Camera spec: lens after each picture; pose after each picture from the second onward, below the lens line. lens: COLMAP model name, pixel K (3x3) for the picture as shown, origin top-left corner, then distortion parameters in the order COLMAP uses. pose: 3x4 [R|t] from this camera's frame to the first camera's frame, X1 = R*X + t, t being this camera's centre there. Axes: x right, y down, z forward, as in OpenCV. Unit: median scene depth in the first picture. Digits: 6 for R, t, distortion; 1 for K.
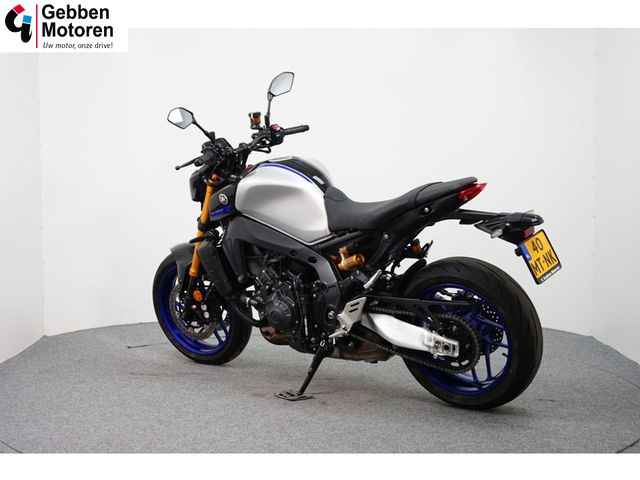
lens RADIAL K [[969.3, 0, 320.0], [0, 969.3, 240.0], [0, 0, 1]] dist [-0.019895, -0.019944]
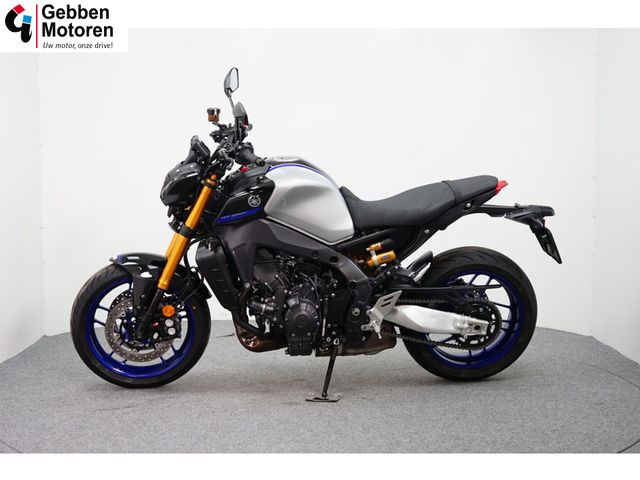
lens RADIAL K [[969.3, 0, 320.0], [0, 969.3, 240.0], [0, 0, 1]] dist [-0.019895, -0.019944]
pose [[0.724439, -0.051900, 0.687383, -0.716149], [0.050263, 0.998484, 0.022416, -0.022902], [-0.687504, 0.018311, 0.725949, 0.288240]]
